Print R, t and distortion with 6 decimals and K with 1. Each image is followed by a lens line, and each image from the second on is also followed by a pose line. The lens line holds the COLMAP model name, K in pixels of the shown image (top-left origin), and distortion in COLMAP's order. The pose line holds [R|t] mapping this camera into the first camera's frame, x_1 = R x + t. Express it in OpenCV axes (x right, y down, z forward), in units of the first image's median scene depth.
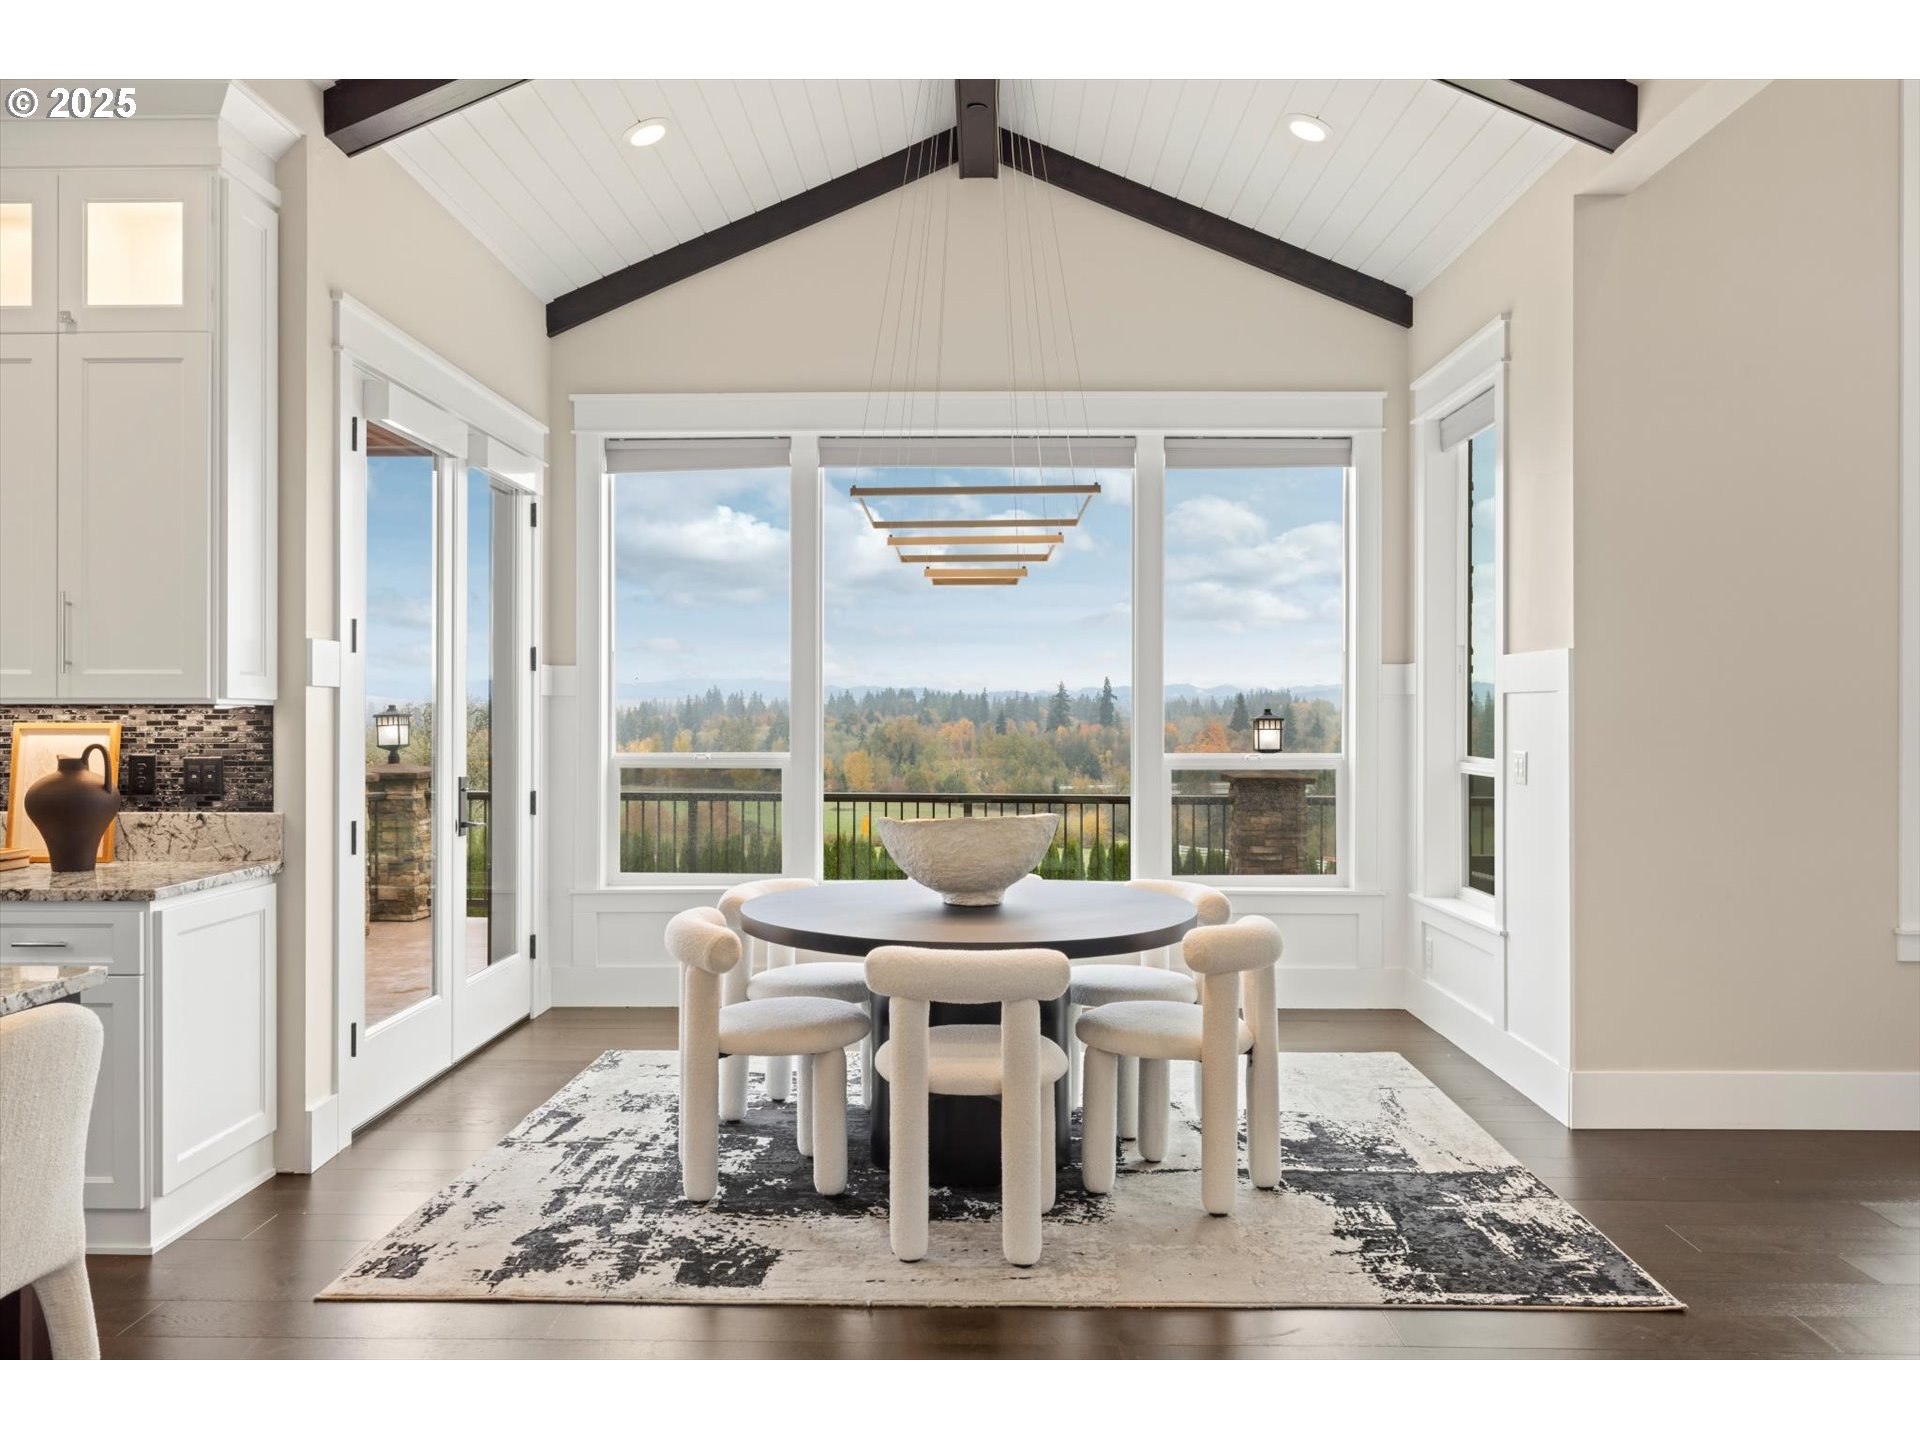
lens RADIAL K [[1218.8, 0, 960.0], [0, 1218.8, 720.0], [0, 0, 1]] dist [-0.001079, 0.000243]
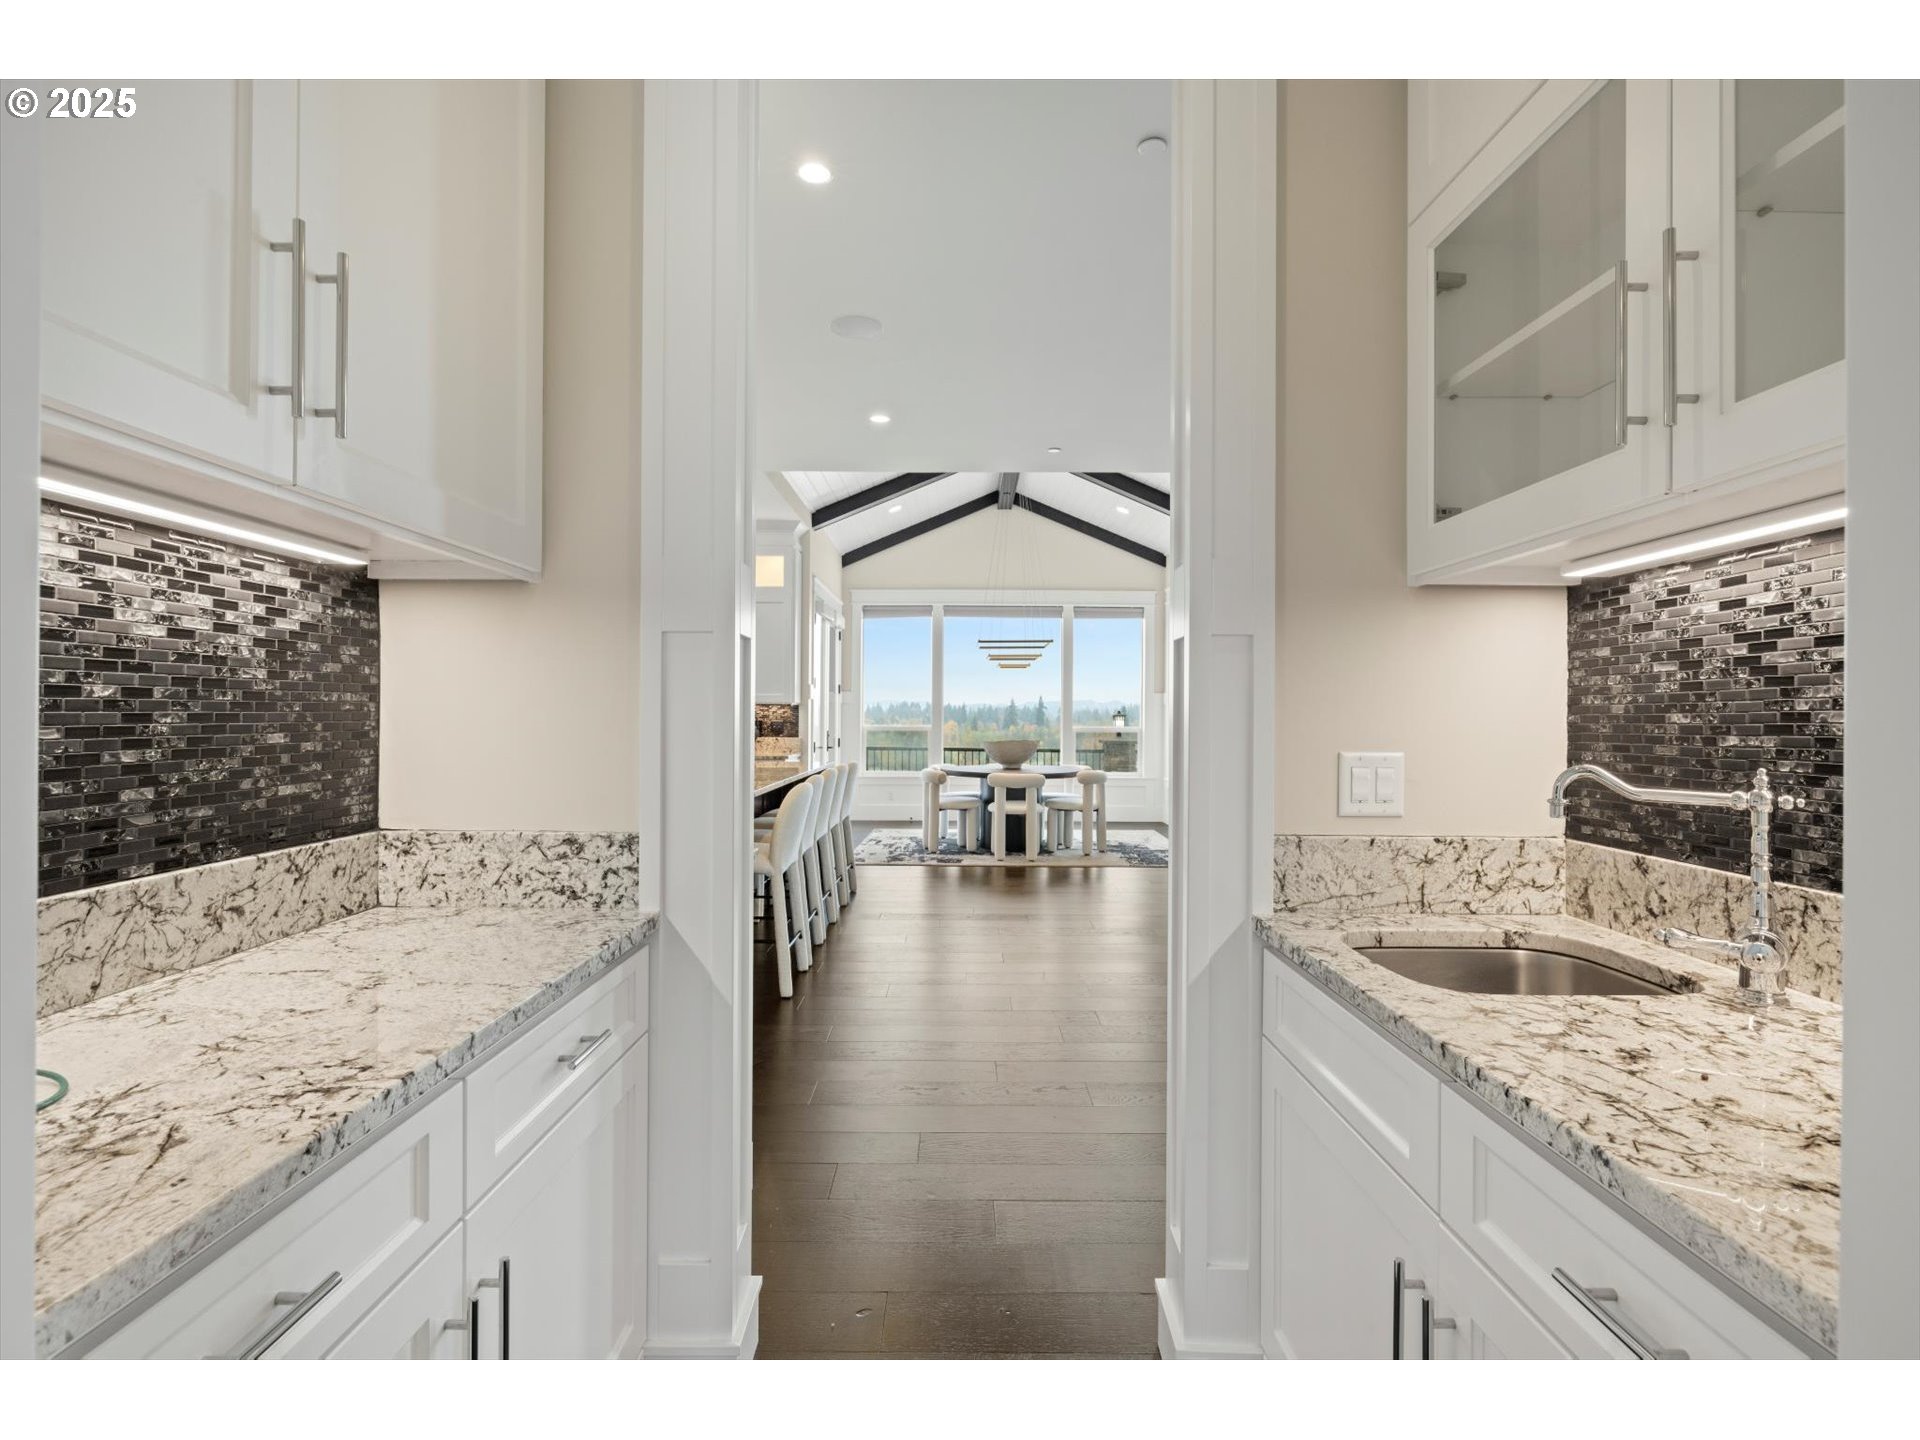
lens RADIAL K [[779.7, 0, 960.0], [0, 779.7, 720.0], [0, 0, 1]] dist [0.000100, -0.000002]
pose [[0.999810, 0.006201, 0.018471, -0.112390], [-0.006142, 0.999976, -0.003224, 0.021176], [-0.018490, 0.003110, 0.999824, -0.707398]]
